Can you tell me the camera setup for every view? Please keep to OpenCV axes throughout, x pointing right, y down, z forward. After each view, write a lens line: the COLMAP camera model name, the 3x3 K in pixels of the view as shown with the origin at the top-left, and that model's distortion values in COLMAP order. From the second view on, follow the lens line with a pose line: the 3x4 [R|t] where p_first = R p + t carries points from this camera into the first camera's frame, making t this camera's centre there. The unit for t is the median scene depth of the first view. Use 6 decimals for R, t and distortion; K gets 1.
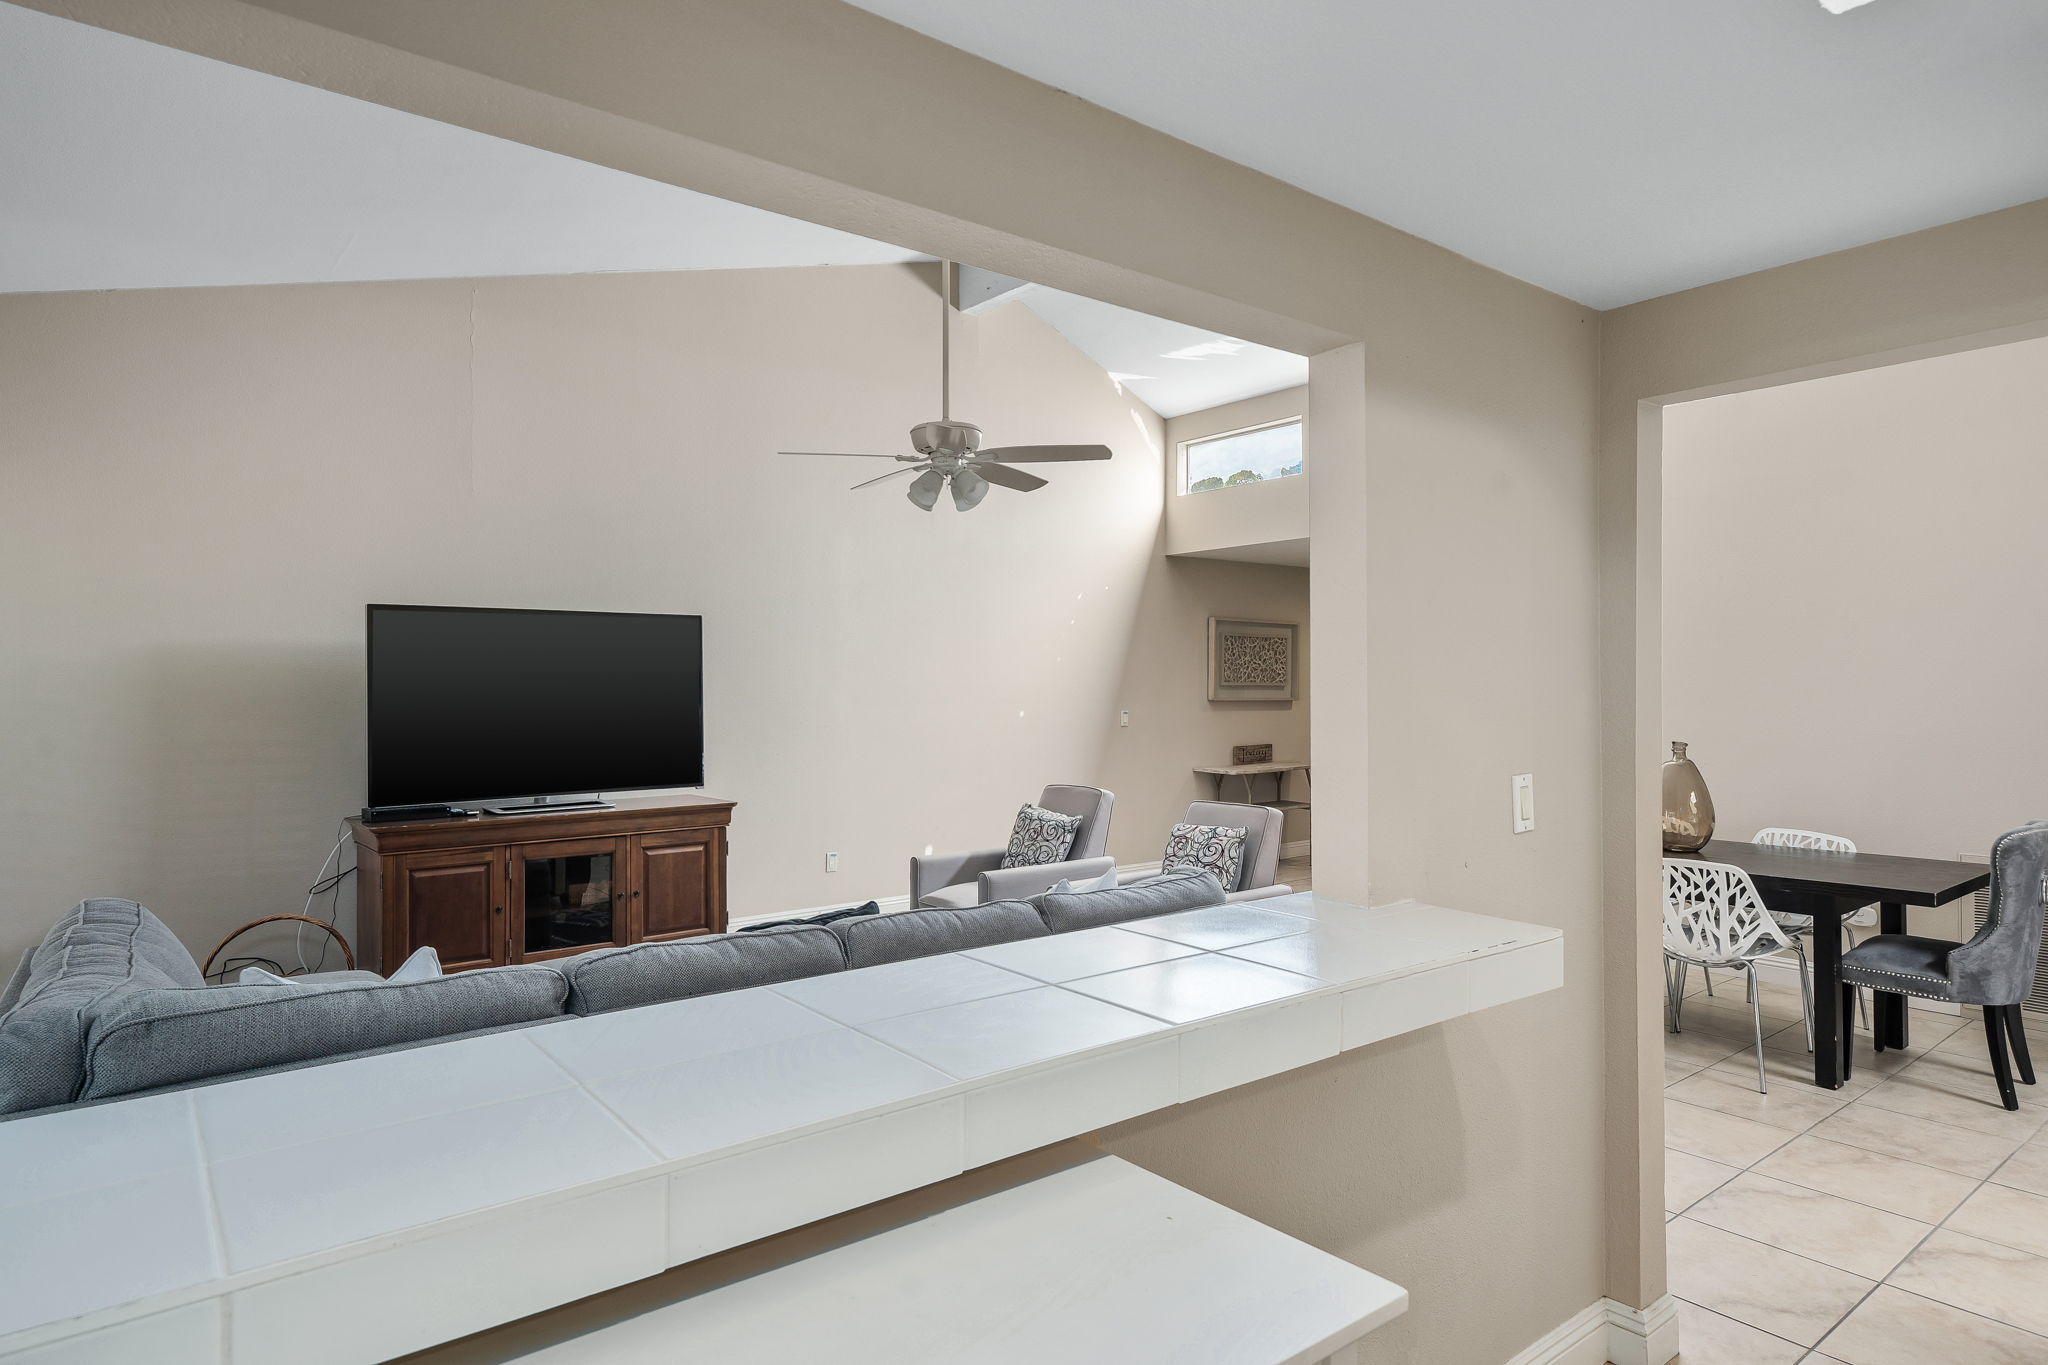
lens RADIAL K [[1155.7, 0, 1024.0], [0, 1155.7, 682.5], [0, 0, 1]] dist [0.001110, 0.000286]
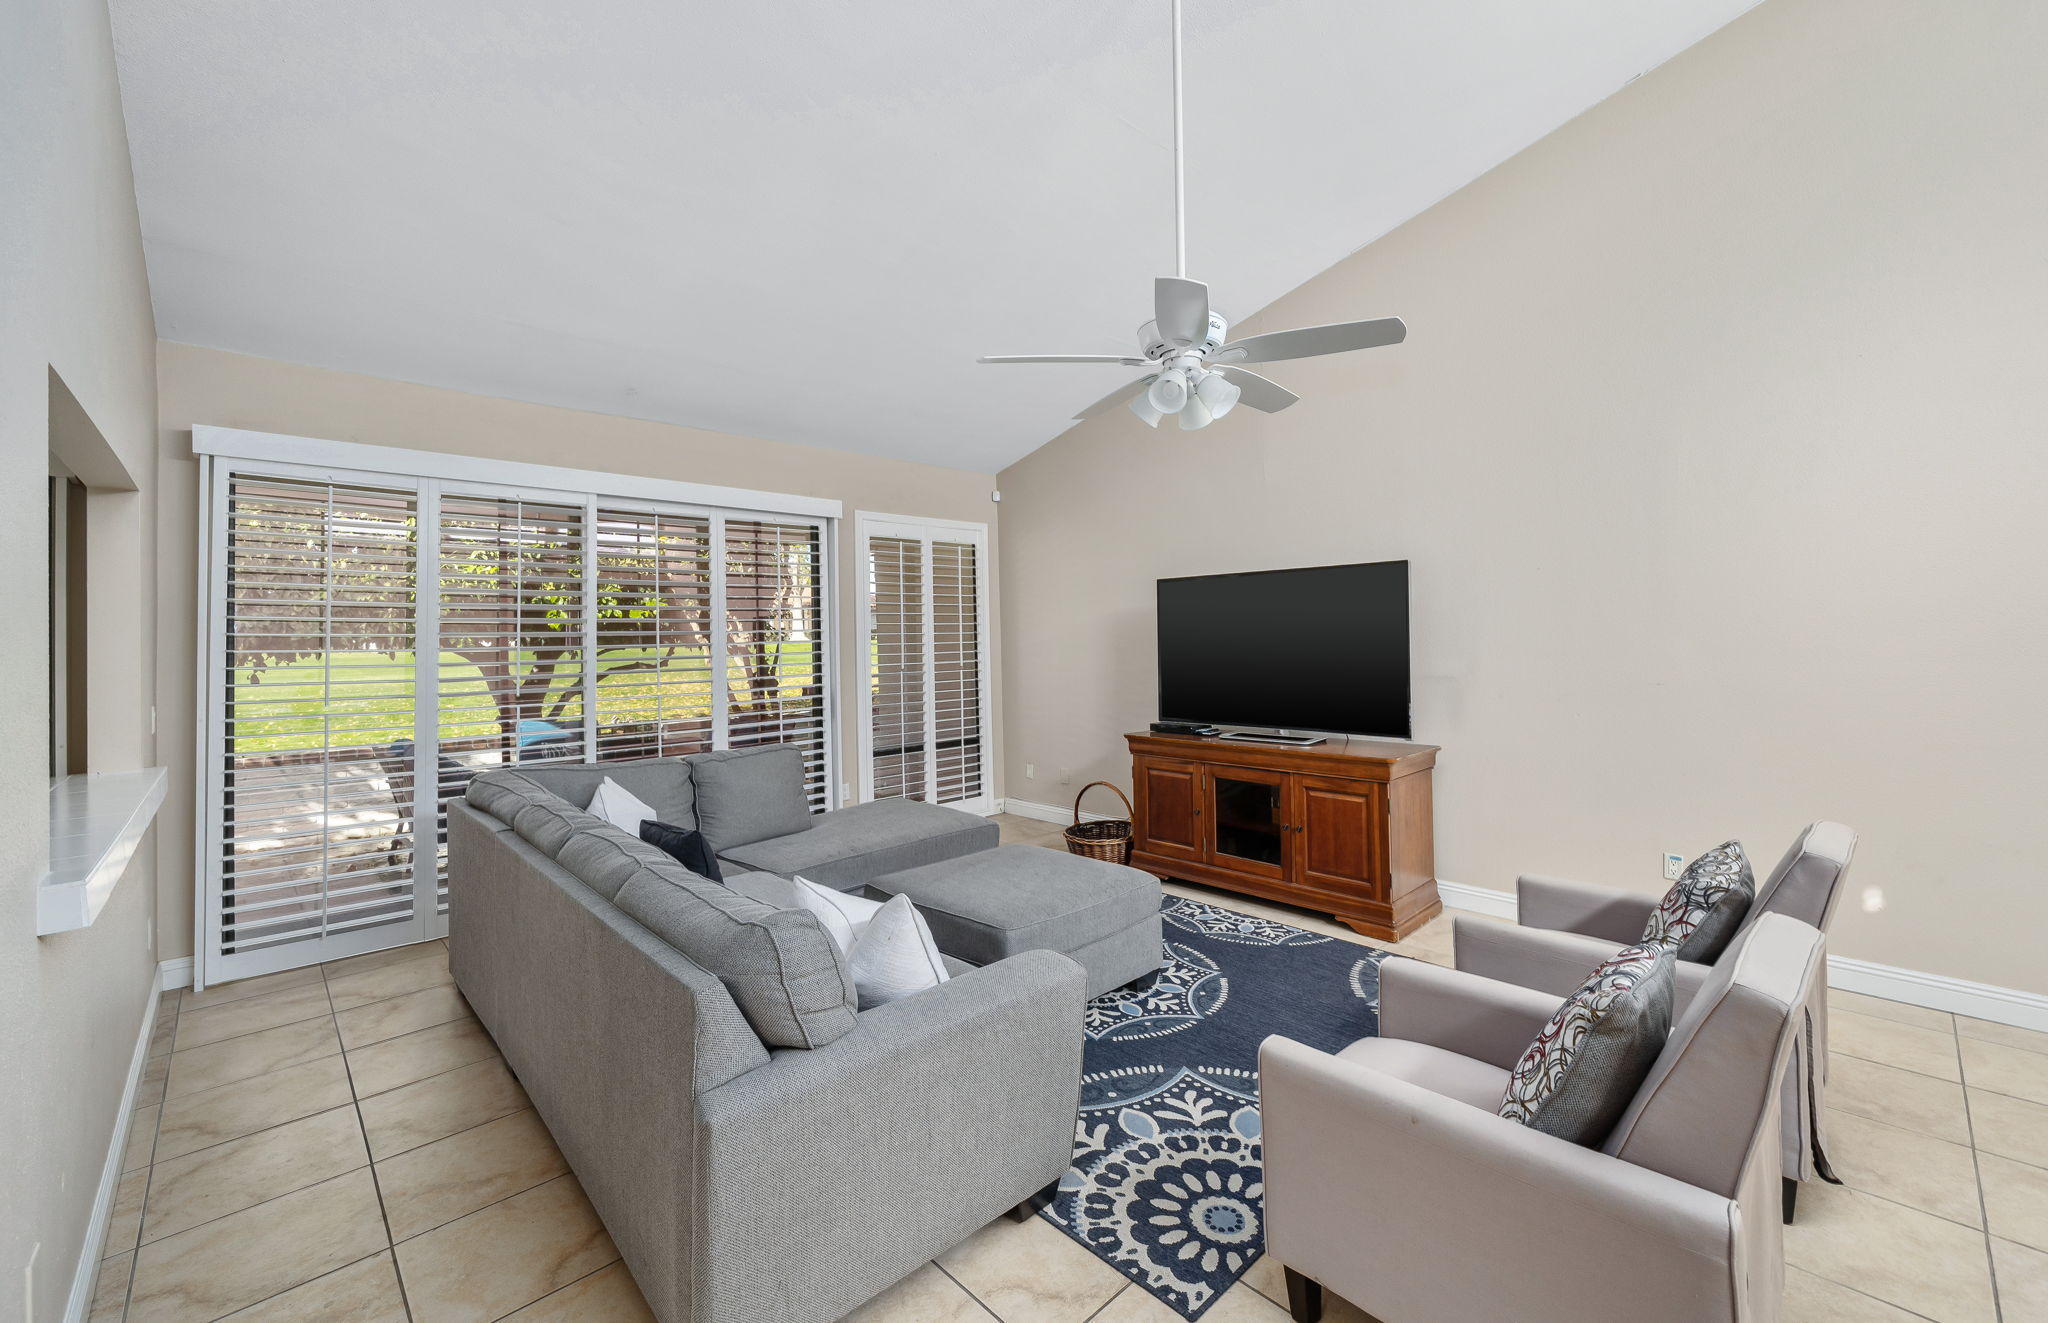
lens RADIAL K [[824.0, 0, 1027.2], [0, 824.0, 628.2], [0, 0, 1]] dist [0.000000, 0.000000]
pose [[0.092789, -0.010324, -0.995632, 0.435082], [0.022053, 0.999722, -0.008311, -0.002782], [0.995442, -0.021186, 0.092991, 0.733908]]
